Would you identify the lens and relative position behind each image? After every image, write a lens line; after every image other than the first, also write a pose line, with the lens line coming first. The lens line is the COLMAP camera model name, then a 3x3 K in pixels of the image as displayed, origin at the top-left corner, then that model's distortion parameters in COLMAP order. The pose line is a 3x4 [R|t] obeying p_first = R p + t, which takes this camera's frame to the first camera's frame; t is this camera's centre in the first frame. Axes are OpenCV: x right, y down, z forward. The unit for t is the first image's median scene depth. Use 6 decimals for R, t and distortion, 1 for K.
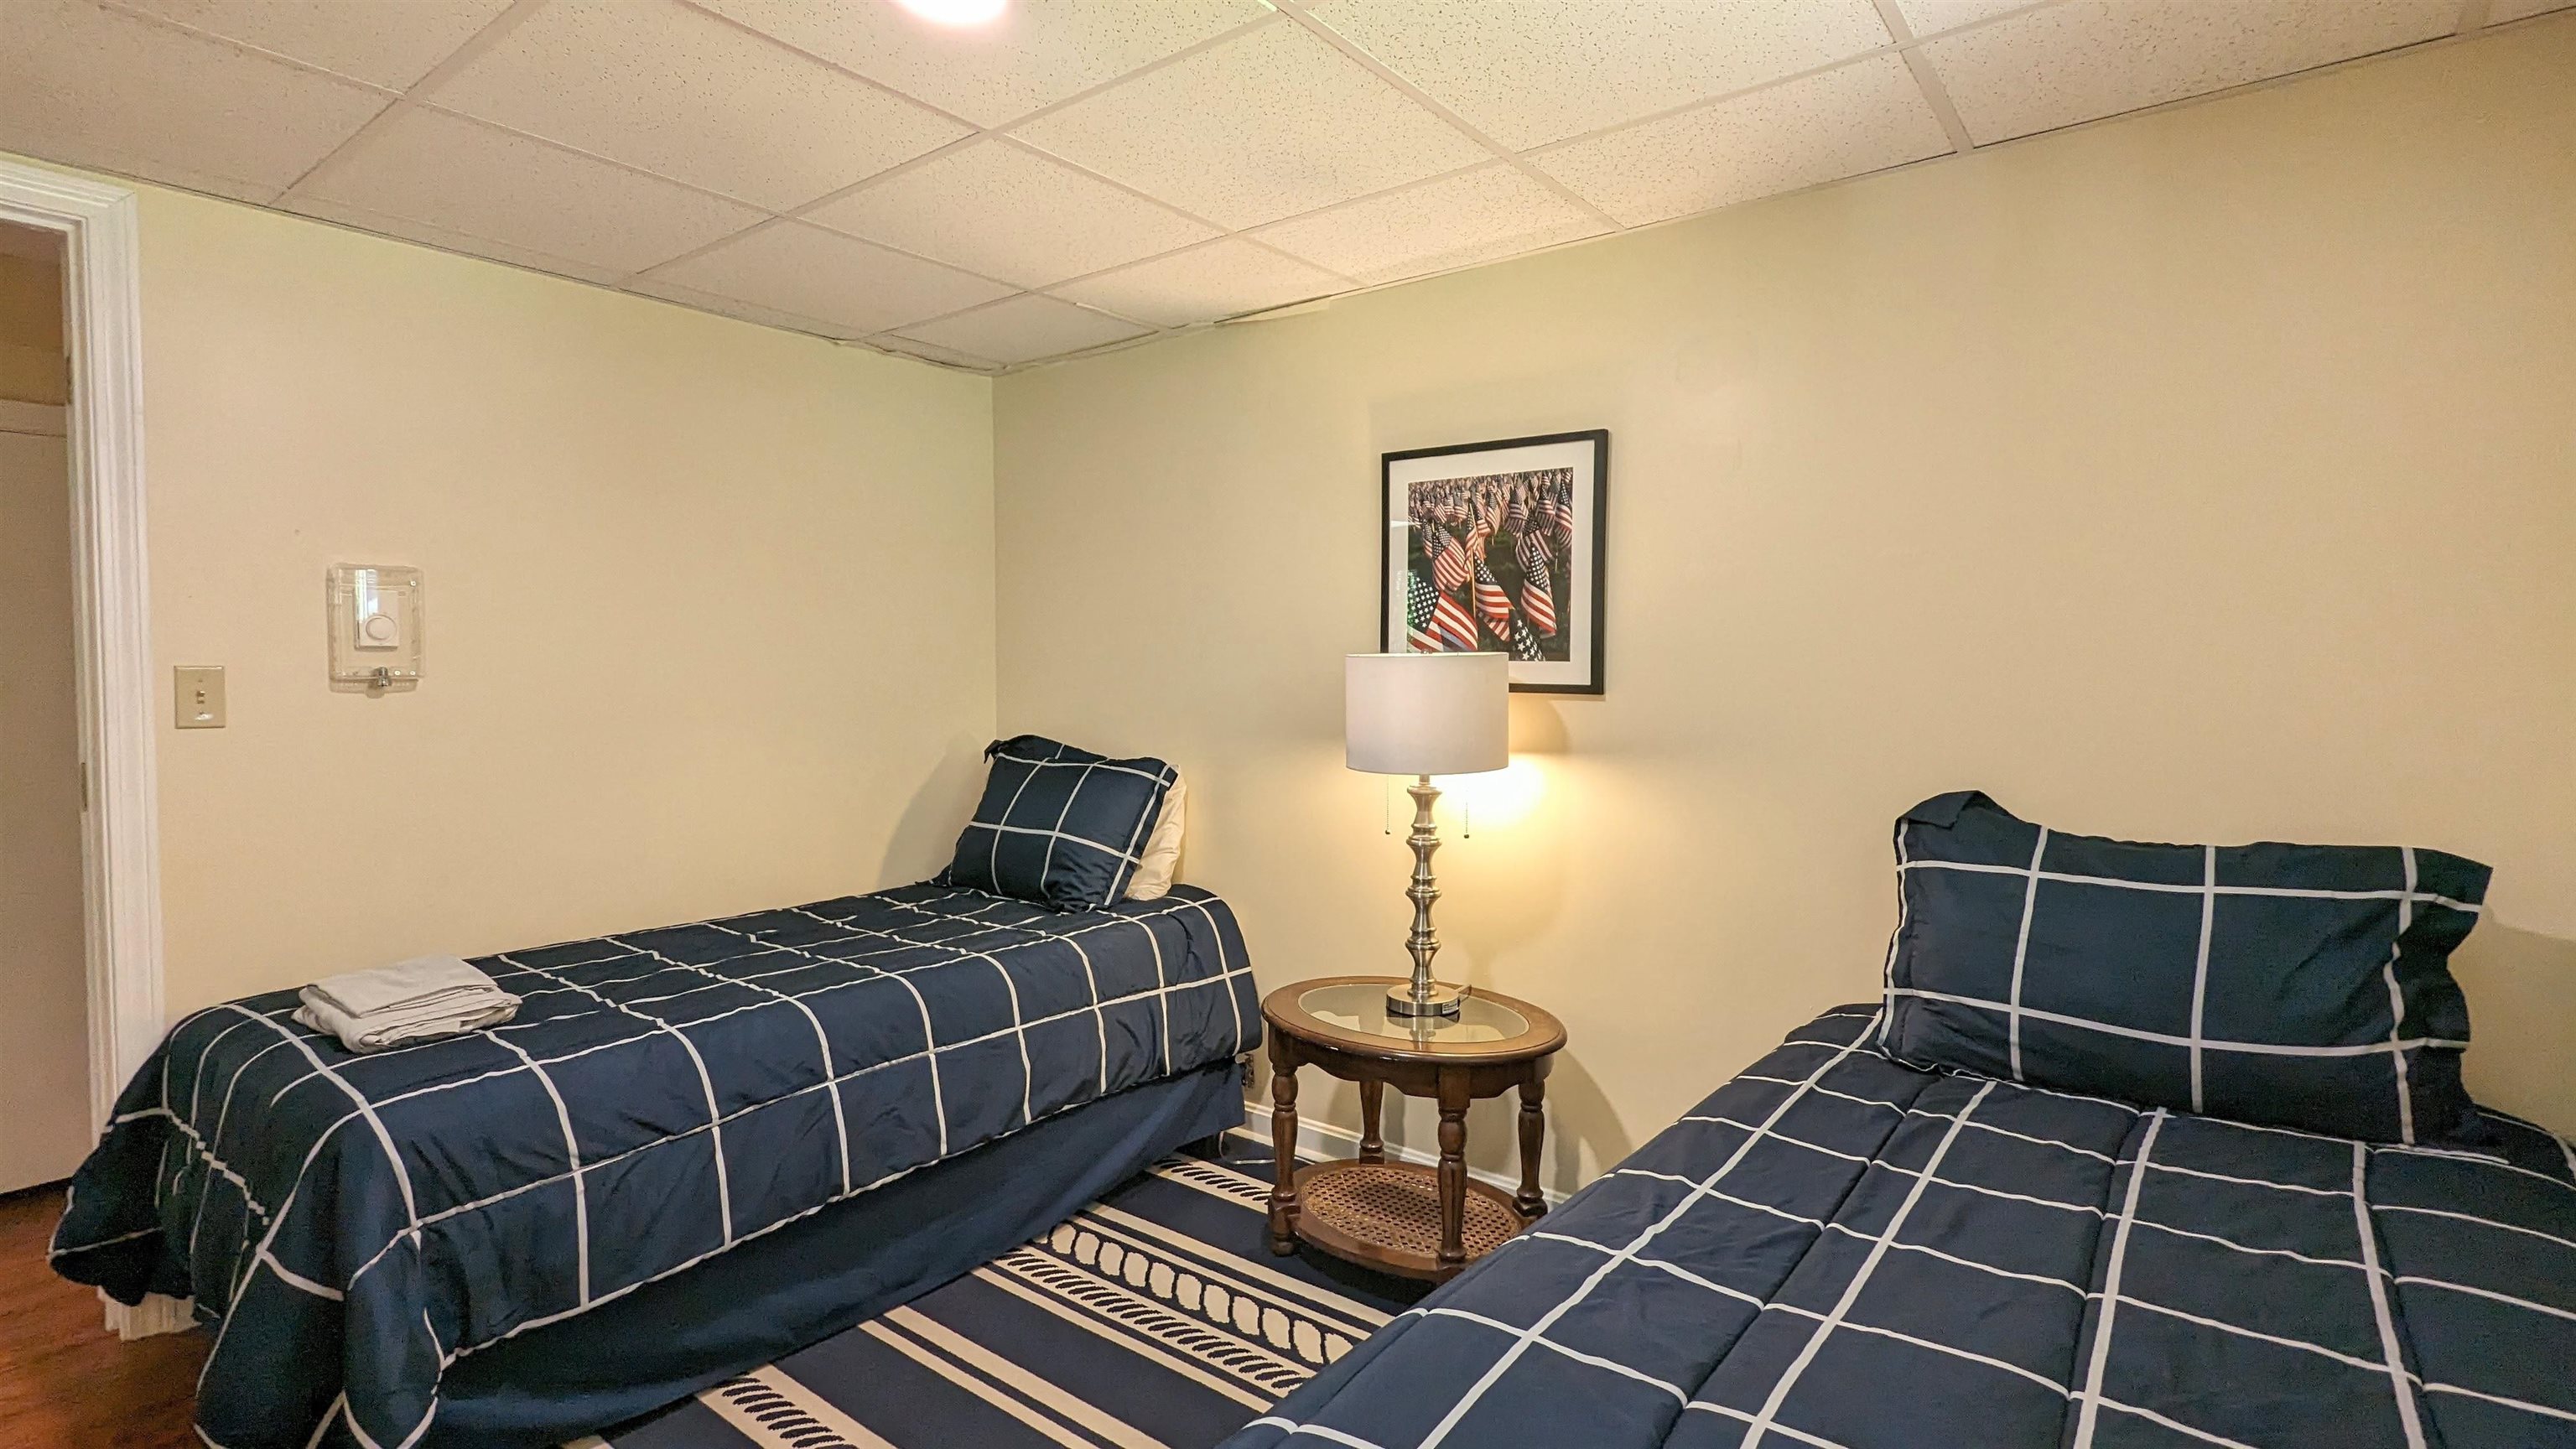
lens RADIAL K [[1215.5, 0, 1286.1], [0, 1215.5, 723.6], [0, 0, 1]] dist [-0.001716, -0.000972]
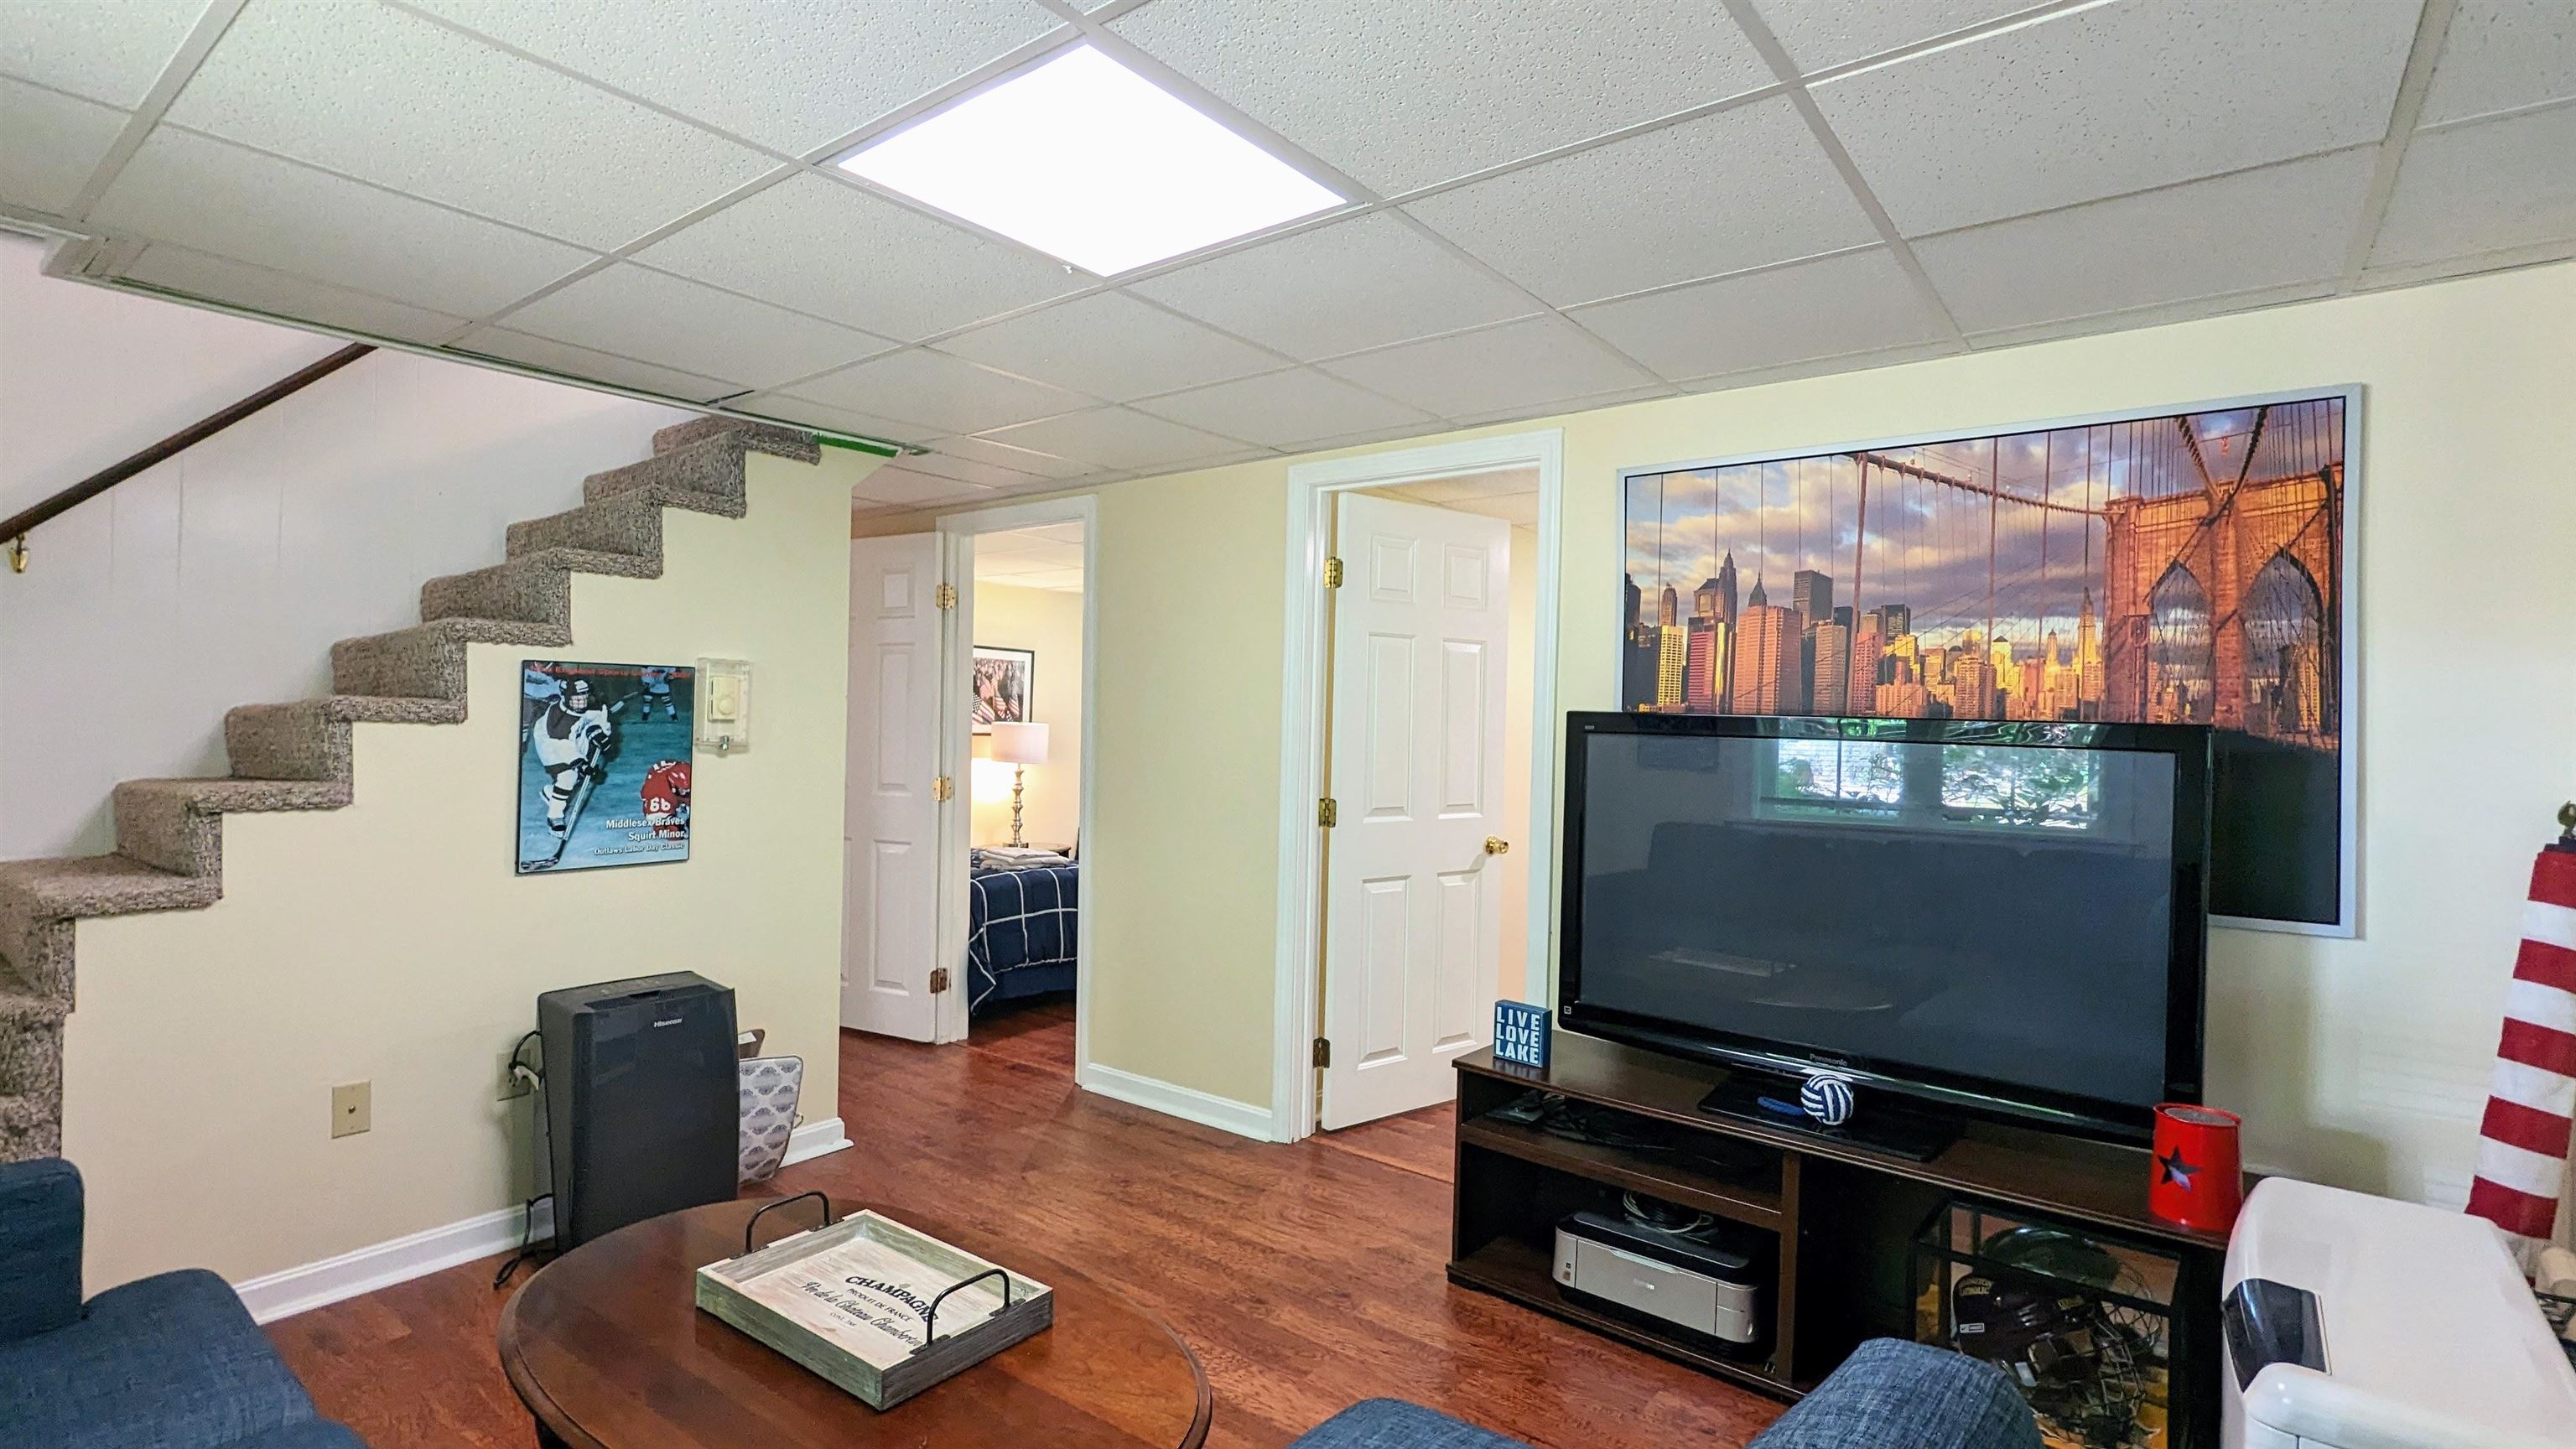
lens RADIAL K [[1215.5, 0, 1276.6], [0, 1215.5, 722.2], [0, 0, 1]] dist [-0.001716, -0.000972]
pose [[-0.007128, -0.006216, 0.999955, -2.610954], [0.043546, 0.999030, 0.006520, -0.049372], [-0.999026, 0.043591, -0.006851, 0.384084]]
